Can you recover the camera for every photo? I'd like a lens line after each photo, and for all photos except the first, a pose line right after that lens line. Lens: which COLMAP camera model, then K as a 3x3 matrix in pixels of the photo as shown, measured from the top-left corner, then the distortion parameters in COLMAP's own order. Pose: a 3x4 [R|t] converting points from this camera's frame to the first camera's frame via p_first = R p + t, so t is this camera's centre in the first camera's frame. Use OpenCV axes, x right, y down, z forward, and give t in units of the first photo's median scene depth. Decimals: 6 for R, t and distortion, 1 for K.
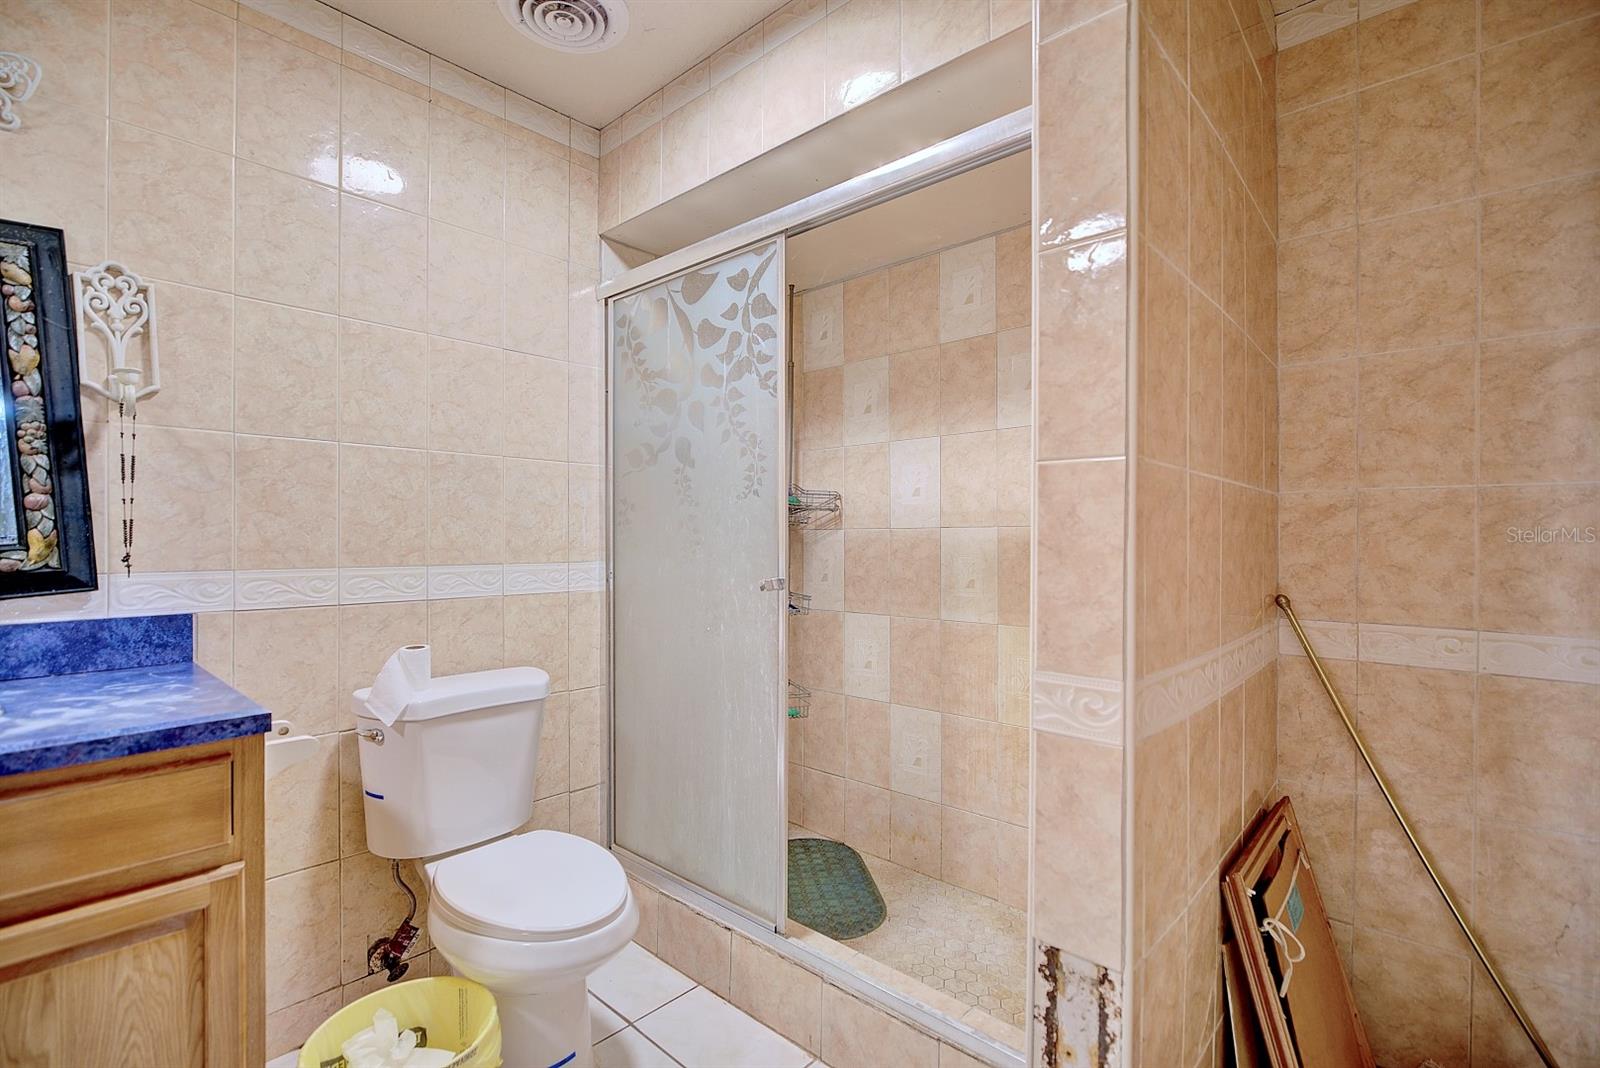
lens RADIAL K [[730.4, 0, 798.9], [0, 730.4, 537.6], [0, 0, 1]] dist [-0.002296, -0.001075]
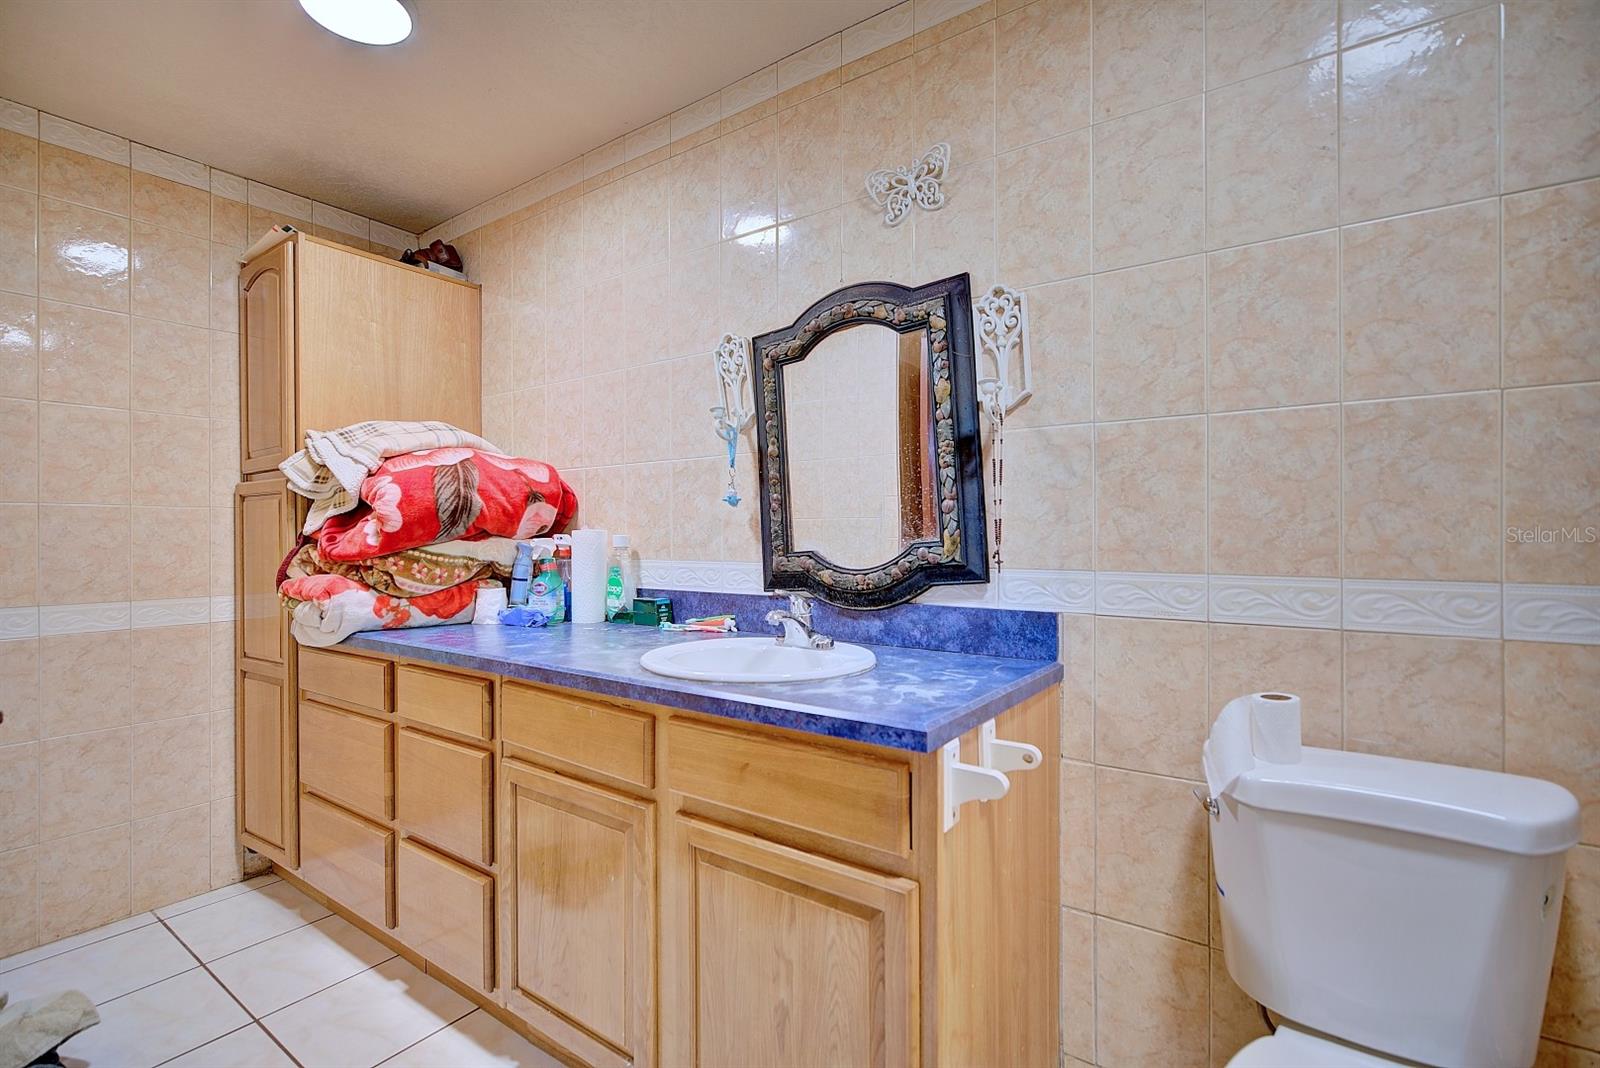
lens RADIAL K [[730.4, 0, 801.7], [0, 730.4, 534.5], [0, 0, 1]] dist [-0.002296, -0.001075]
pose [[0.115938, -0.001502, -0.993255, 0.112379], [0.002248, 0.999997, -0.001250, -0.001417], [0.993254, -0.002088, 0.115941, 0.555240]]
